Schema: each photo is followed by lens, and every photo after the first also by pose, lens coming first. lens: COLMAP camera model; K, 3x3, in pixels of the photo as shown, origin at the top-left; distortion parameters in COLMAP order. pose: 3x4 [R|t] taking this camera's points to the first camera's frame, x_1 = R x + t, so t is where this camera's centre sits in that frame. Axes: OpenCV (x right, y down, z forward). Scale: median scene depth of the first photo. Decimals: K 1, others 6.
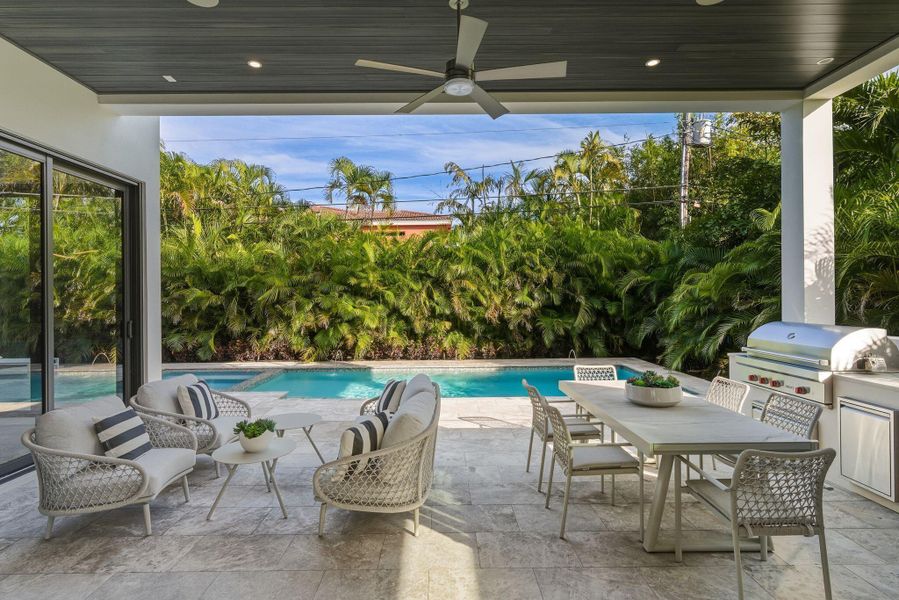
lens RADIAL K [[453.2, 0, 445.5], [0, 453.2, 293.6], [0, 0, 1]] dist [-0.000790, -0.000288]
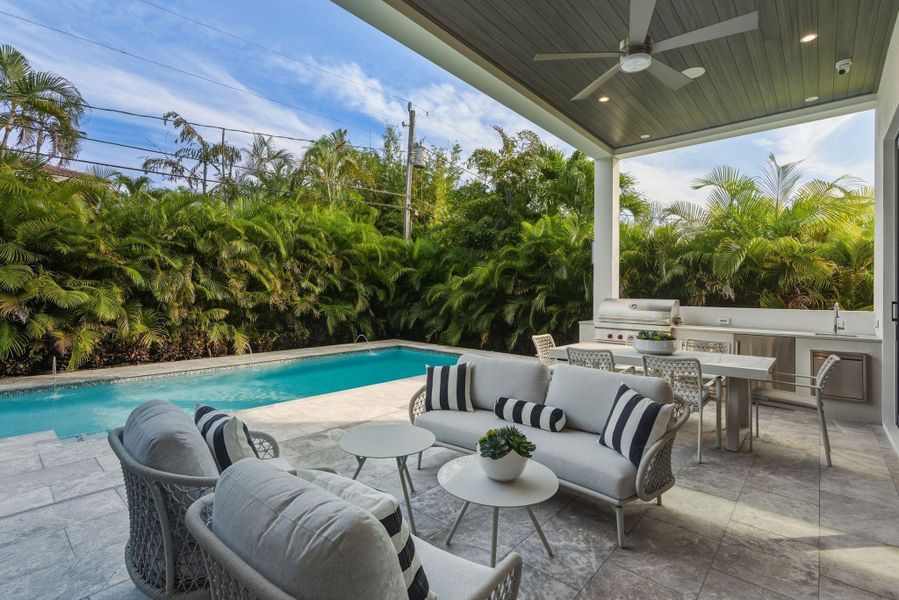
lens RADIAL K [[418.9, 0, 454.0], [0, 418.9, 286.6], [0, 0, 1]] dist [0.002598, 0.000445]
pose [[0.669896, 0.026263, 0.741990, -0.272792], [-0.022065, 0.999637, -0.015461, 0.023681], [-0.742127, -0.006015, 0.670232, 0.190129]]
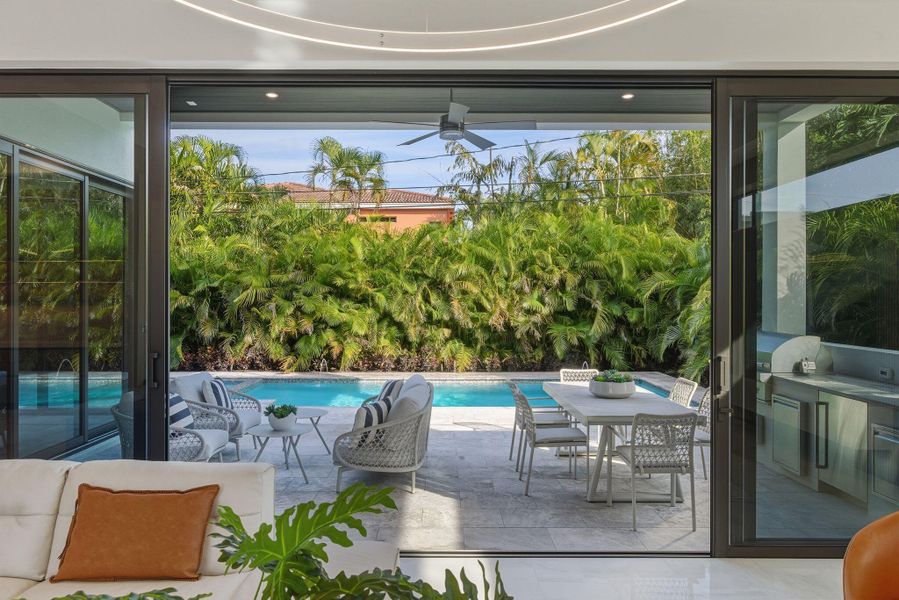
lens RADIAL K [[611.6, 0, 448.7], [0, 611.6, 291.4], [0, 0, 1]] dist [-0.014195, -0.001240]
pose [[0.999942, 0.010691, 0.001159, 0.007466], [-0.010689, 0.999941, -0.001816, -0.008343], [-0.001178, 0.001803, 0.999998, -0.188780]]
